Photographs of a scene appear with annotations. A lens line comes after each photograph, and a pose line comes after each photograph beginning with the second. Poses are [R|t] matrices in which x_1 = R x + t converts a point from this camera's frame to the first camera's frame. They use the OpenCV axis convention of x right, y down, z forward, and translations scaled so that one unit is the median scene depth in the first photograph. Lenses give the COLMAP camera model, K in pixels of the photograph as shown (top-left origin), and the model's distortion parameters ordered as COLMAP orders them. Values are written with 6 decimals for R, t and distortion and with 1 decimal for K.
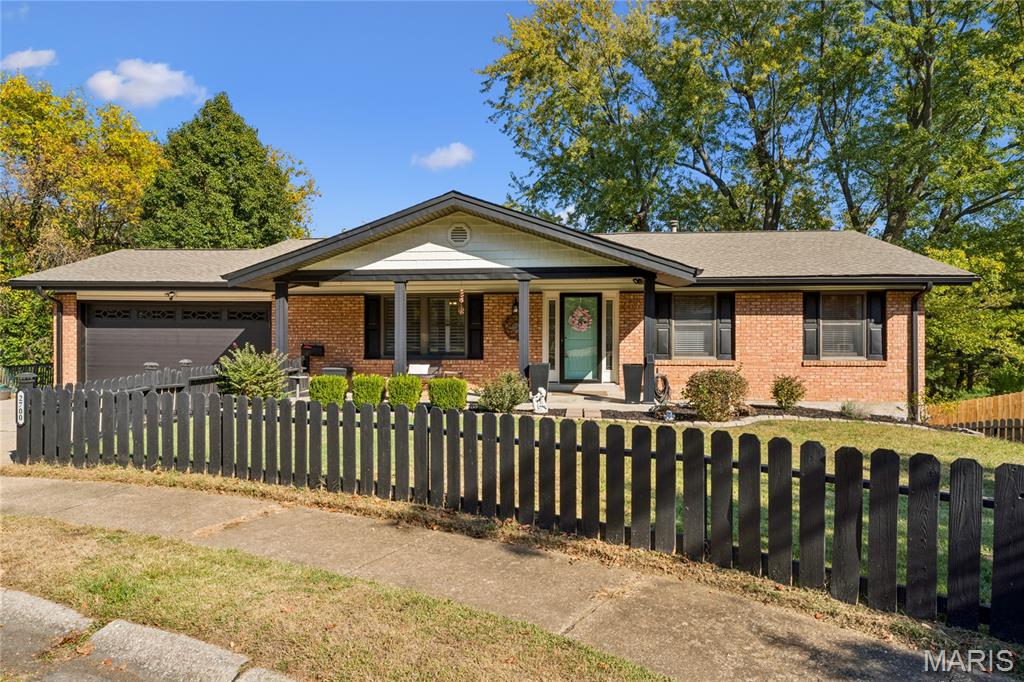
lens RADIAL K [[647.7, 0, 512.0], [0, 647.7, 341.0], [0, 0, 1]] dist [0.001243, 0.000399]
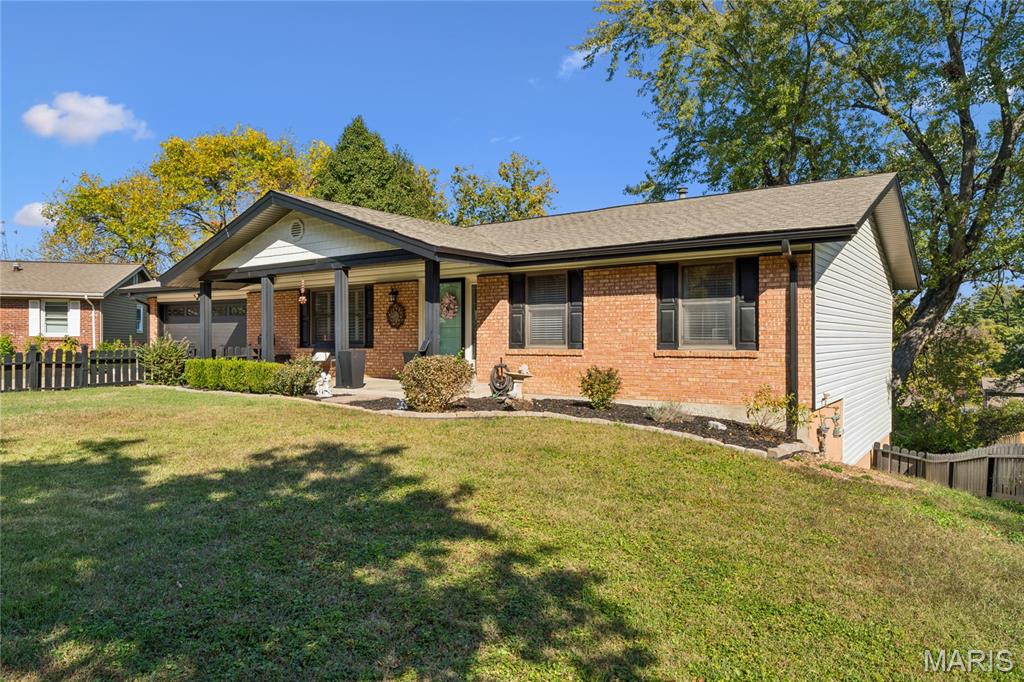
lens RADIAL K [[680.3, 0, 512.0], [0, 680.3, 341.0], [0, 0, 1]] dist [0.000187, -0.000126]
pose [[0.867159, -0.002553, -0.498025, 0.706222], [0.003980, 0.999990, 0.001804, 0.016645], [0.498016, -0.003546, 0.867161, 0.183943]]
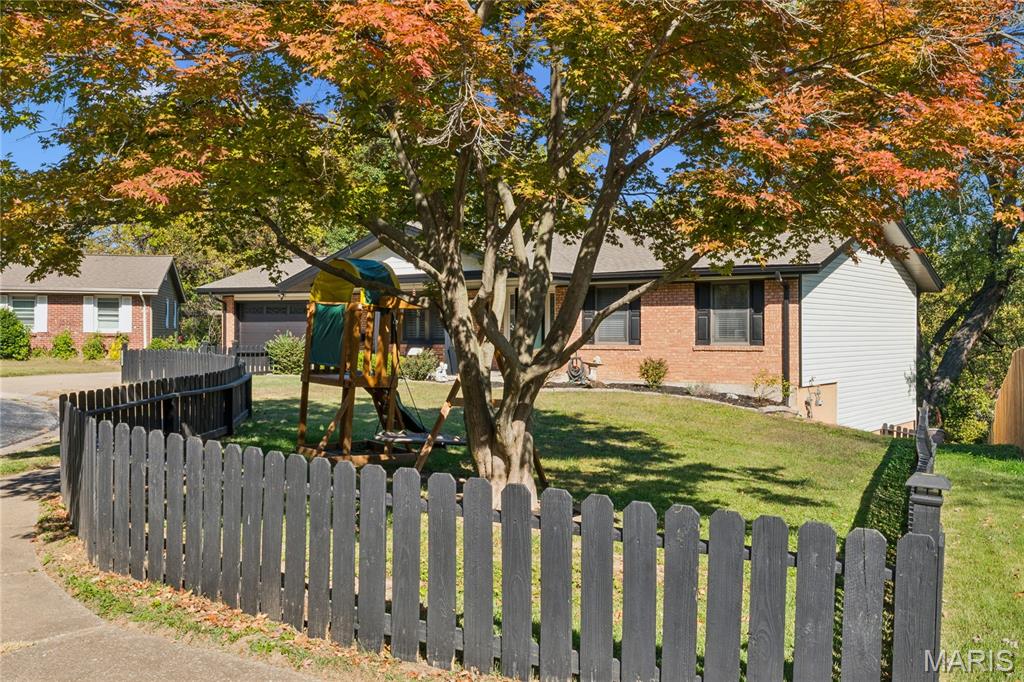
lens RADIAL K [[1010.3, 0, 512.0], [0, 1010.3, 341.0], [0, 0, 1]] dist [0.006378, 0.001379]
pose [[0.860678, 0.001411, -0.509148, 1.042216], [0.001604, 0.999984, 0.005482, 0.012416], [0.509147, -0.005535, 0.860662, -0.615832]]
